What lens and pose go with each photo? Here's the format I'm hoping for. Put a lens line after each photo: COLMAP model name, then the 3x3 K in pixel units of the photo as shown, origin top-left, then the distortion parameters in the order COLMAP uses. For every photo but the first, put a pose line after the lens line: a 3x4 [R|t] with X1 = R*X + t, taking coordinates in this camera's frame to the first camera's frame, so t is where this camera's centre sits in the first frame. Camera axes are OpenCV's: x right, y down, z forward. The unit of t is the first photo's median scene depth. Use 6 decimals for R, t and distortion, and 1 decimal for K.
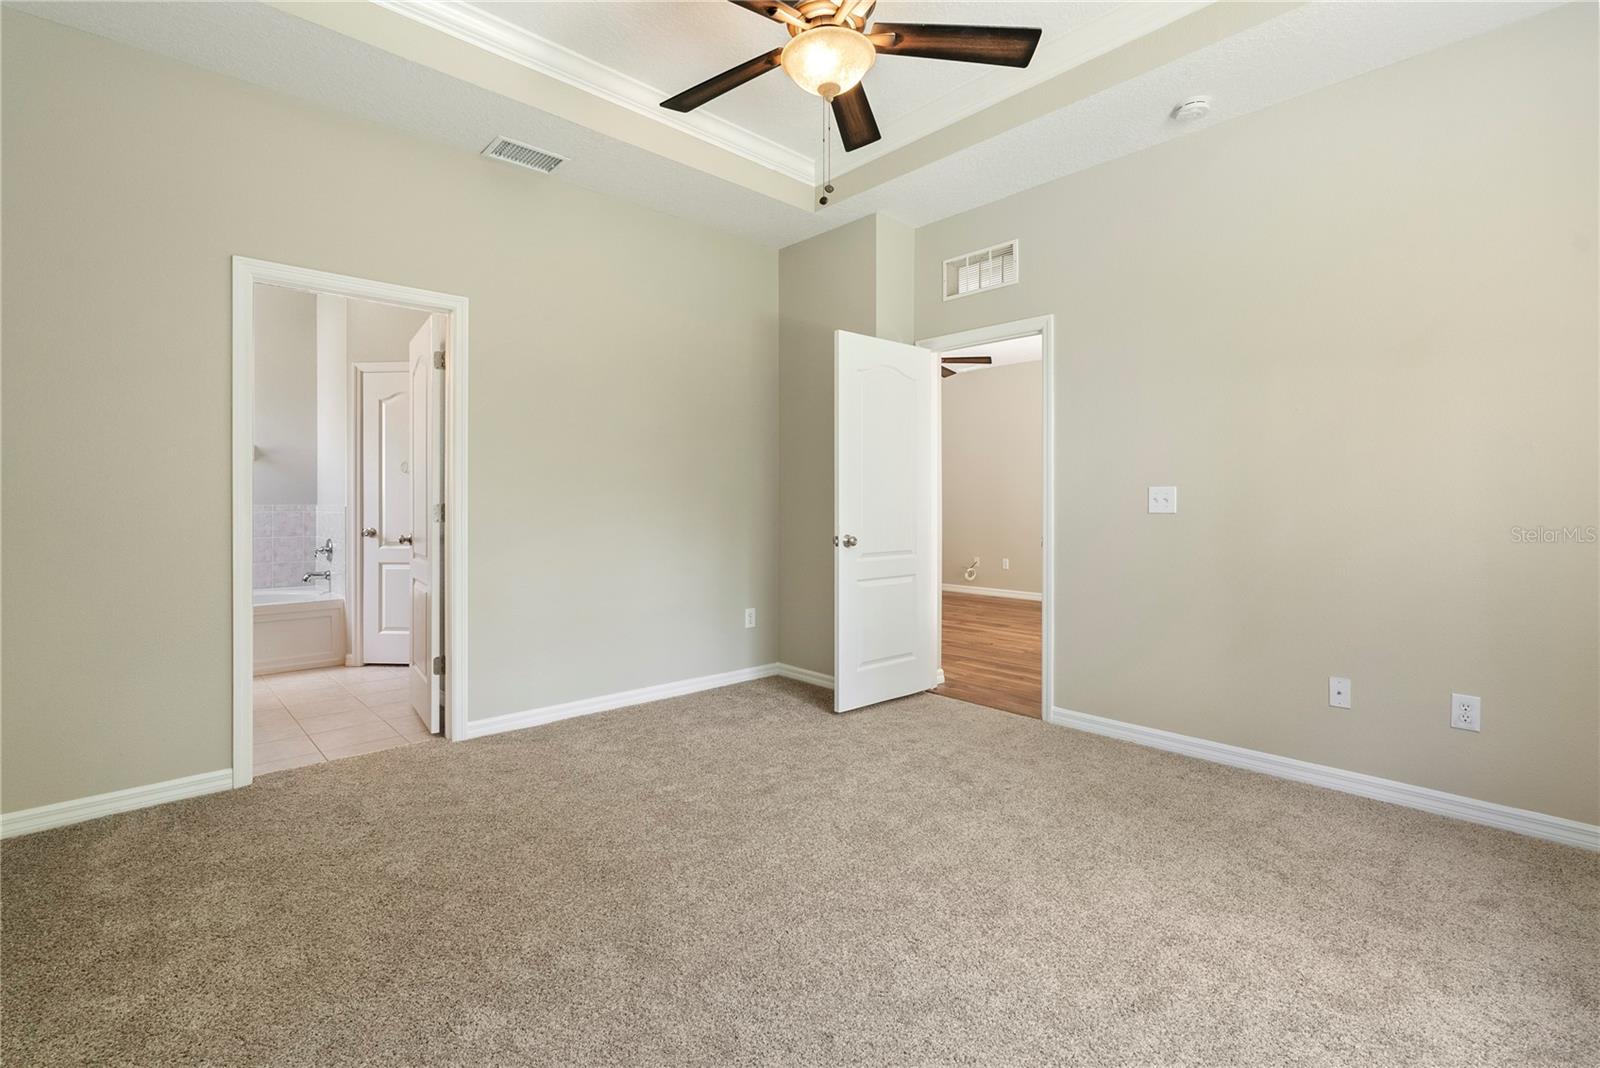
lens RADIAL K [[731.2, 0, 800.0], [0, 731.2, 511.4], [0, 0, 1]] dist [0.000995, 0.000088]
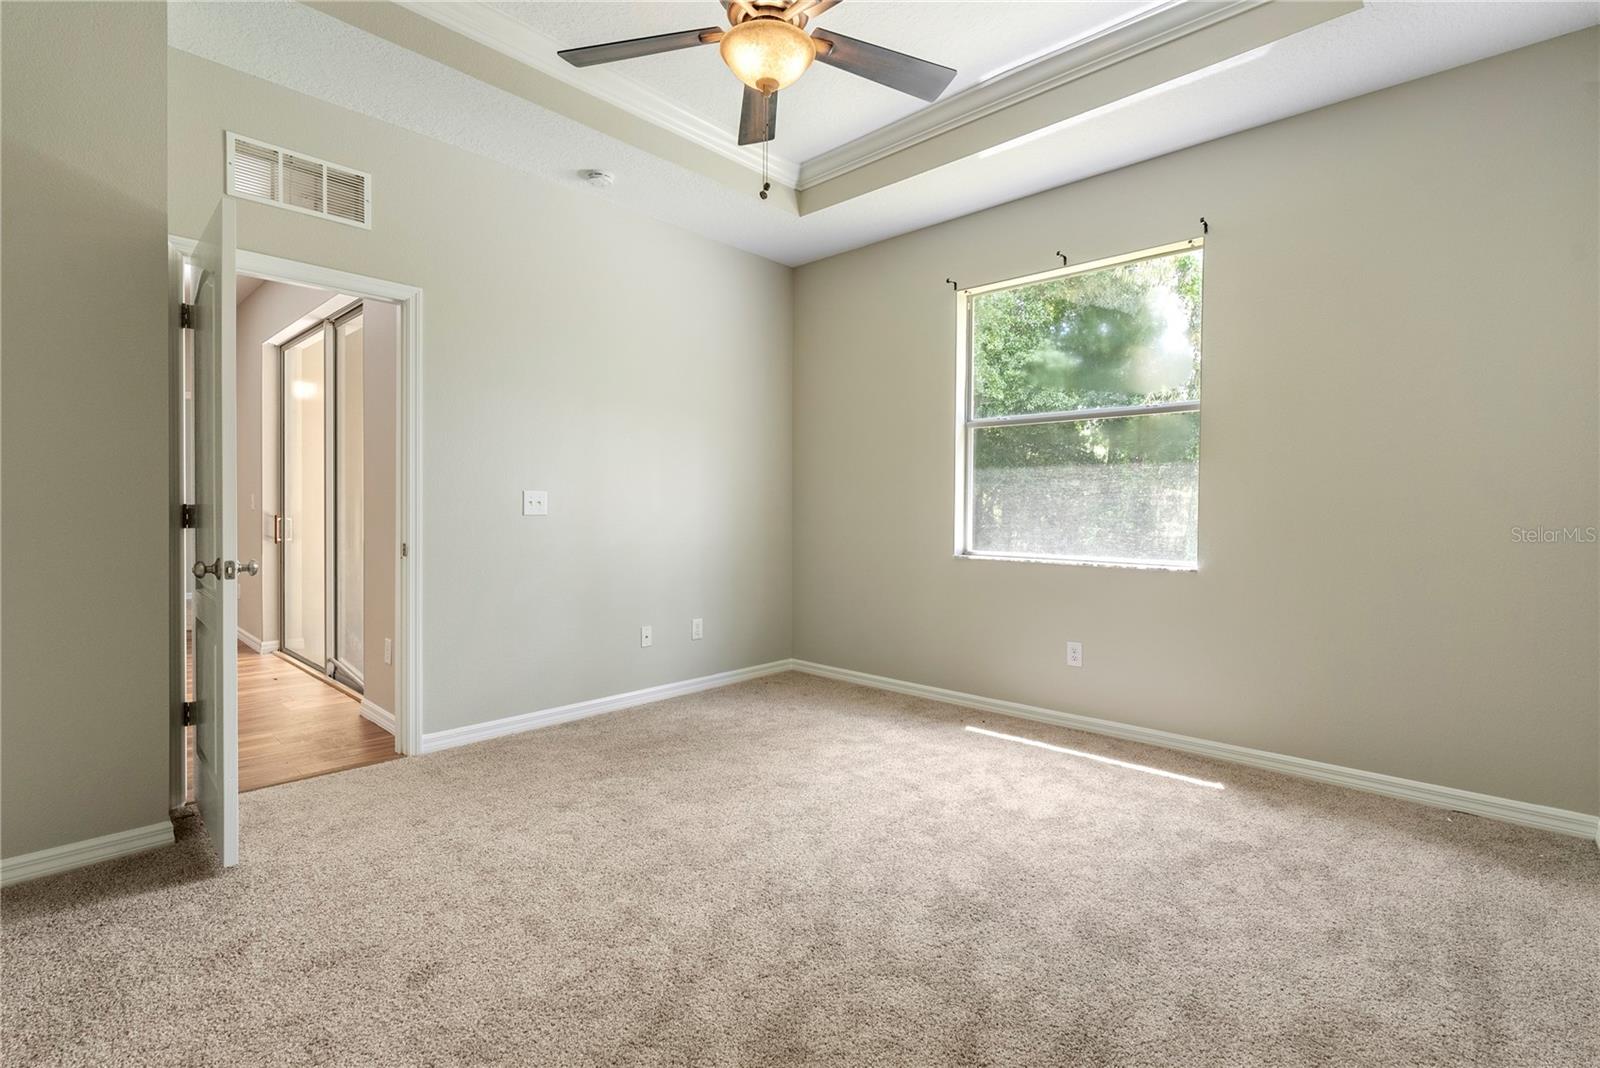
lens RADIAL K [[730.1, 0, 796.7], [0, 730.1, 526.2], [0, 0, 1]] dist [-0.002936, -0.000267]
pose [[-0.075211, -0.024386, 0.996869, -0.741274], [0.000549, 0.999700, 0.024496, -0.008917], [-0.997168, 0.002390, -0.075175, 0.810207]]
